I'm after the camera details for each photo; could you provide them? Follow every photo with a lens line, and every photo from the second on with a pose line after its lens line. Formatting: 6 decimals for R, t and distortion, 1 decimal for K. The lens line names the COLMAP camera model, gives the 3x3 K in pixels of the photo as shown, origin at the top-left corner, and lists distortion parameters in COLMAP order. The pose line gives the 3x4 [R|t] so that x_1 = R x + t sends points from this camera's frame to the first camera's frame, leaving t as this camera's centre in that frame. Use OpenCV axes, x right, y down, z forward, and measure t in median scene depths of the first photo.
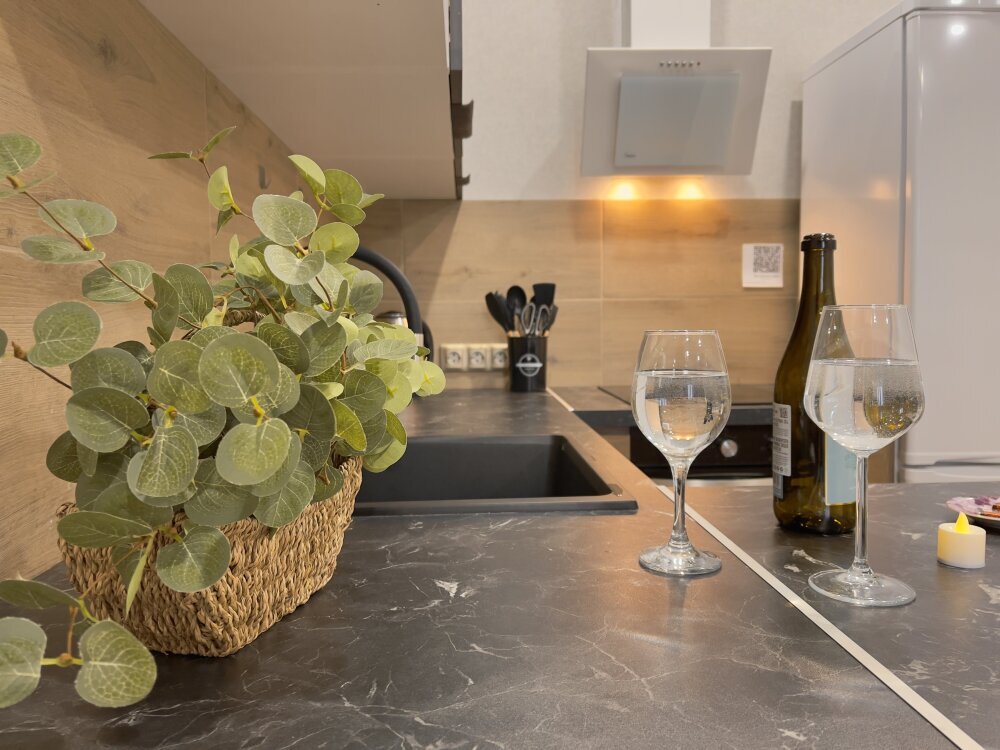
lens RADIAL K [[786.0, 0, 503.4], [0, 786.0, 368.7], [0, 0, 1]] dist [0.037985, -0.027200]
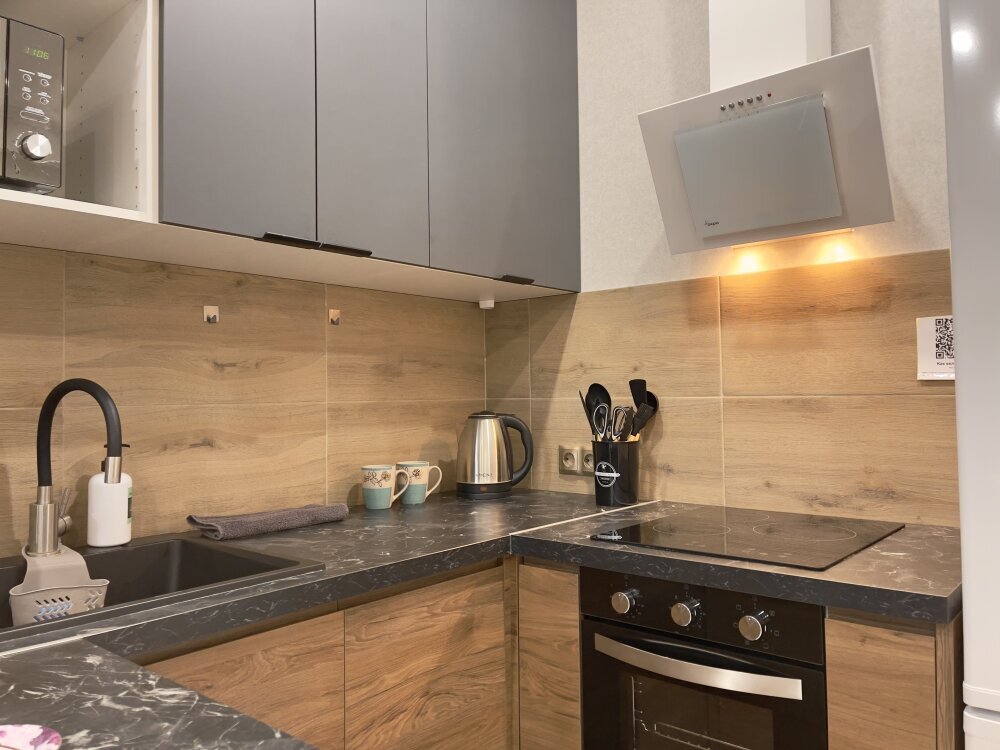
lens RADIAL K [[786.0, 0, 504.9], [0, 786.0, 376.2], [0, 0, 1]] dist [0.037985, -0.027200]
pose [[0.721290, -0.014408, -0.692483, 0.529830], [-0.036669, 0.997587, -0.058950, -0.054312], [0.691661, 0.067912, 0.719022, 0.263071]]
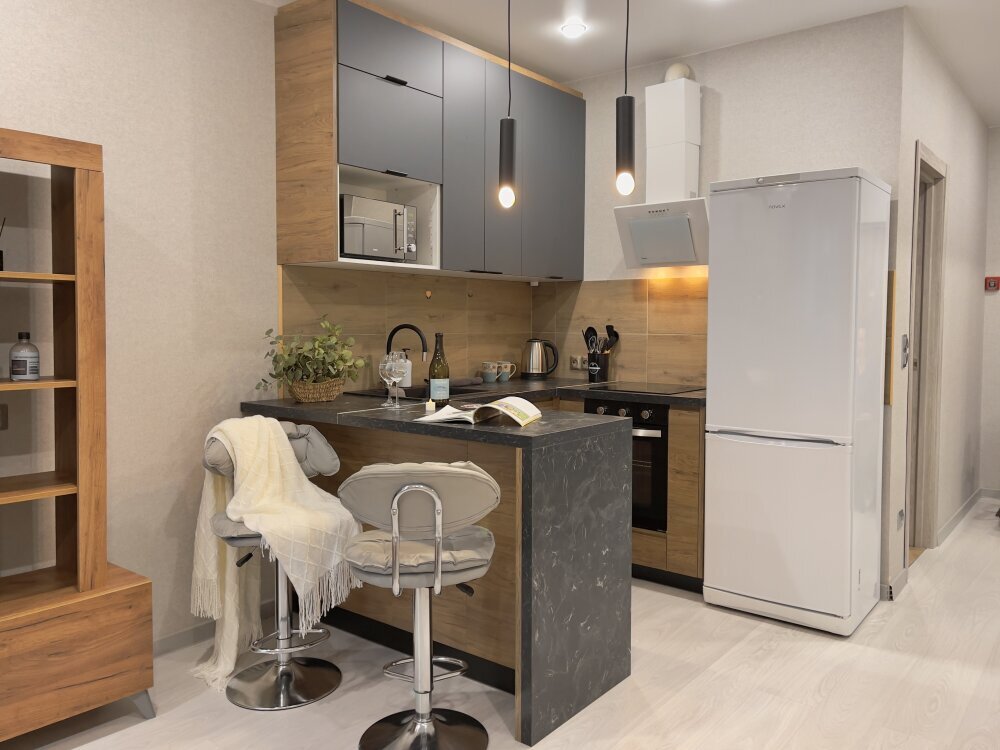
lens RADIAL K [[786.0, 0, 490.4], [0, 786.0, 371.6], [0, 0, 1]] dist [0.037985, -0.027200]
pose [[0.731850, 0.058481, -0.678952, 1.095080], [-0.054485, 0.998143, 0.027244, -0.032513], [0.679284, 0.017054, 0.733677, -0.562751]]
